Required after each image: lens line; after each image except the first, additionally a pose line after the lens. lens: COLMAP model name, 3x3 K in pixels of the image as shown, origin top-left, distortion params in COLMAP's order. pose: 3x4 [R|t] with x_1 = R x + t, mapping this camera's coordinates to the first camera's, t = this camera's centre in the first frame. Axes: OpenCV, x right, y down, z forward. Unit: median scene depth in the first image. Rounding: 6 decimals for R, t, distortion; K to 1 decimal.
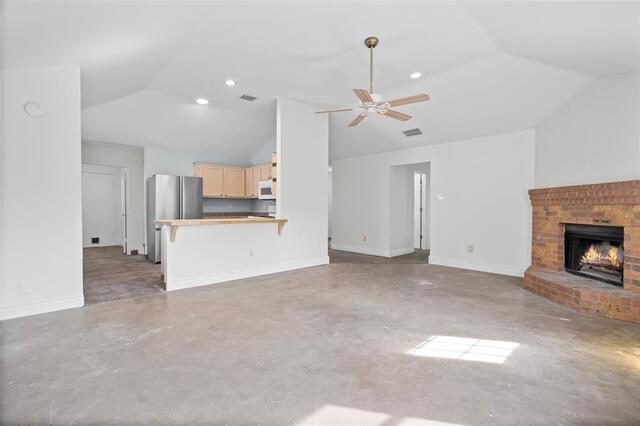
lens RADIAL K [[288.4, 0, 320.0], [0, 288.4, 213.0], [0, 0, 1]] dist [-0.001192, -0.000147]
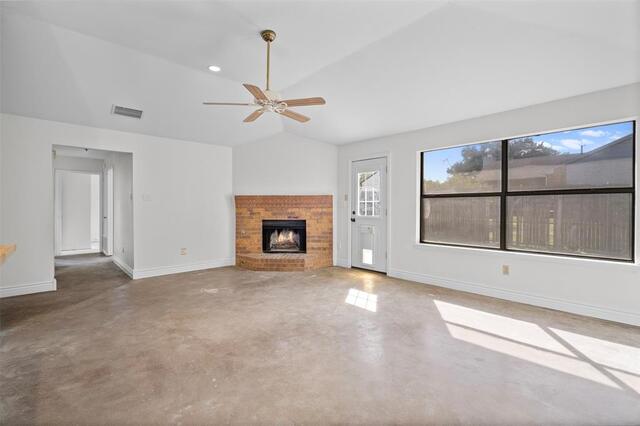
lens RADIAL K [[294.8, 0, 319.4], [0, 294.8, 210.8], [0, 0, 1]] dist [0.000564, 0.000040]
pose [[0.015520, -0.017030, 0.999735, -0.710773], [0.017064, 0.999714, 0.016764, -0.034953], [-0.999734, 0.016800, 0.015806, 0.751054]]
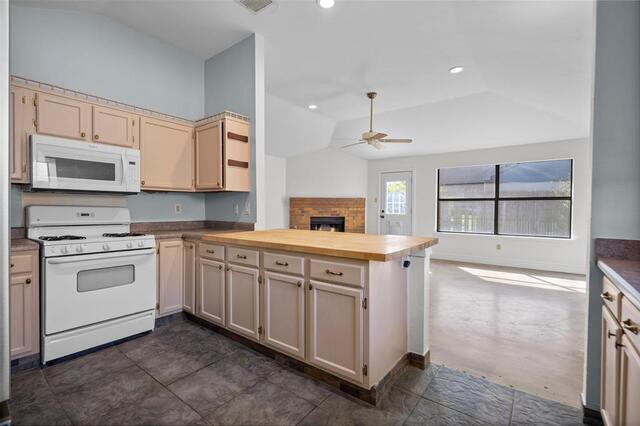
lens RADIAL K [[288.4, 0, 320.0], [0, 288.4, 213.0], [0, 0, 1]] dist [-0.001192, -0.000147]
pose [[-0.159471, -0.025682, 0.986869, -1.095729], [0.012246, 0.999533, 0.027991, -0.045782], [-0.987127, 0.016549, -0.159082, 1.351418]]
